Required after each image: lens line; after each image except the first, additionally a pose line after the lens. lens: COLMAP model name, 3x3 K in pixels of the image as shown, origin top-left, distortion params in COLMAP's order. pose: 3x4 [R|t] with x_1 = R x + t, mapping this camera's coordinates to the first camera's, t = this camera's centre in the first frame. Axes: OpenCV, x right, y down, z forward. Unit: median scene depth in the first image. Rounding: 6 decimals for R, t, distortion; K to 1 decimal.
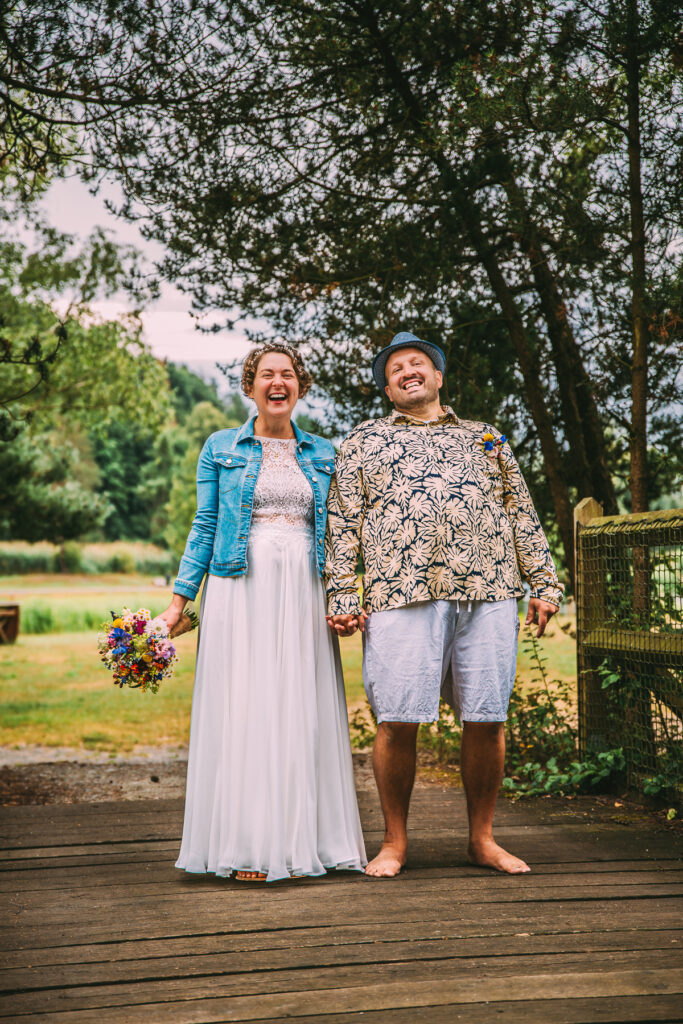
lens RADIAL K [[1787.3, 0, 347.1], [0, 1787.3, 511.2], [0, 0, 1]] dist [0.158133, 0.000000]
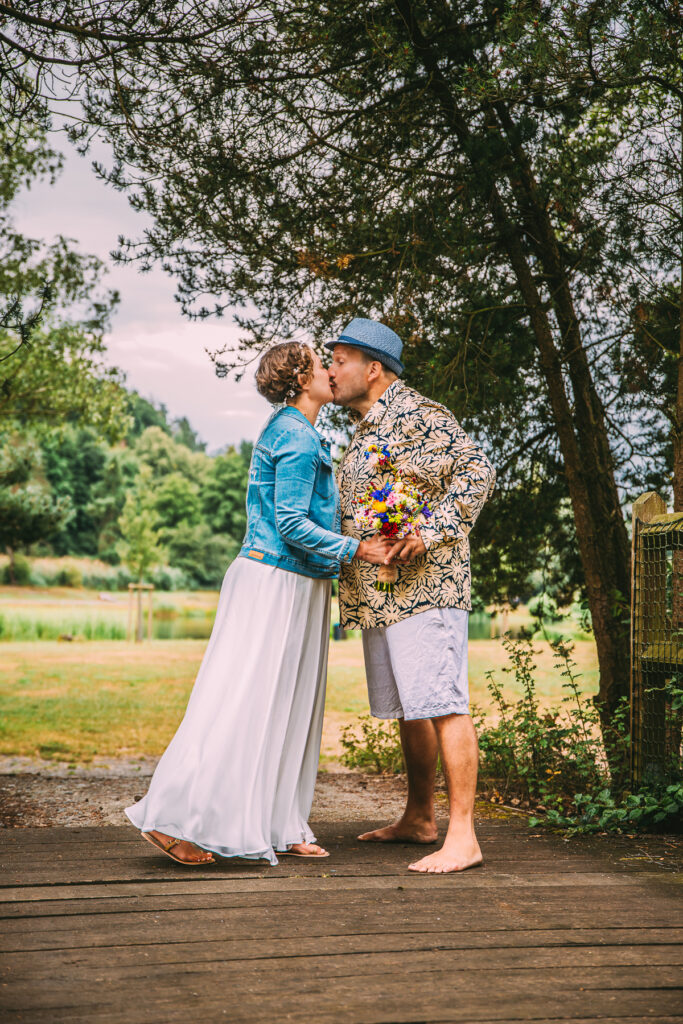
lens RADIAL K [[1682.6, 0, 348.0], [0, 1682.6, 512.1], [0, 0, 1]] dist [0.135775, 0.000000]
pose [[0.998681, 0.033733, 0.038718, -0.031353], [-0.033130, 0.999321, -0.016117, 0.014619], [-0.039236, 0.014813, 0.999120, 0.128233]]
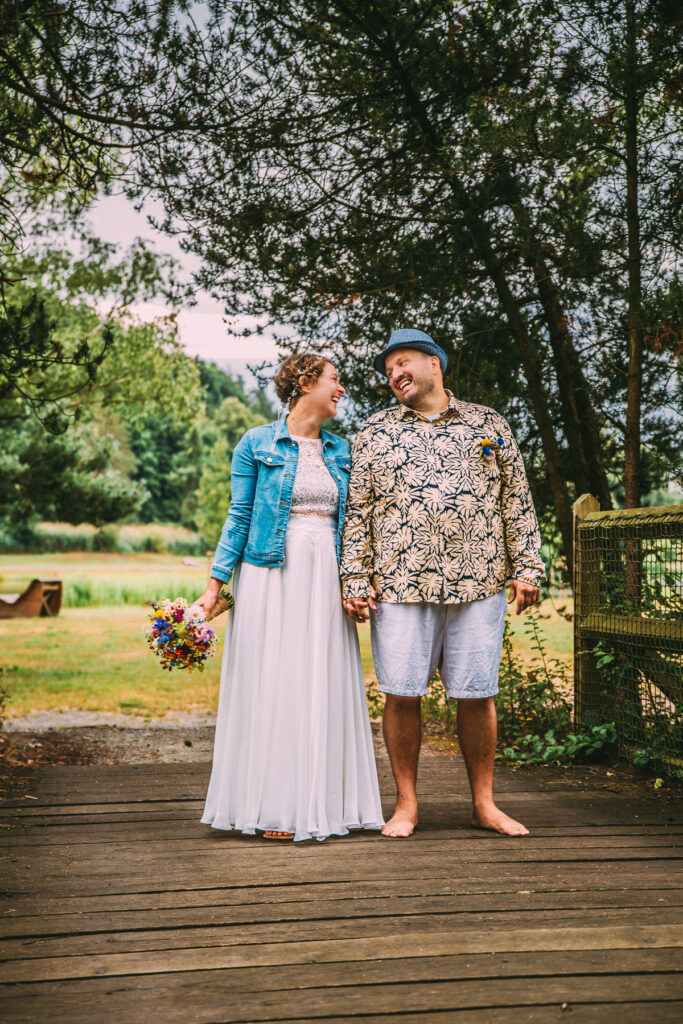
lens RADIAL K [[1636.0, 0, 338.9], [0, 1636.0, 511.2], [0, 0, 1]] dist [0.105954, 0.000000]
pose [[0.999824, 0.013576, -0.012917, -0.002597], [-0.013474, 0.999877, 0.007976, -0.001992], [0.013024, -0.007800, 0.999885, -0.003022]]
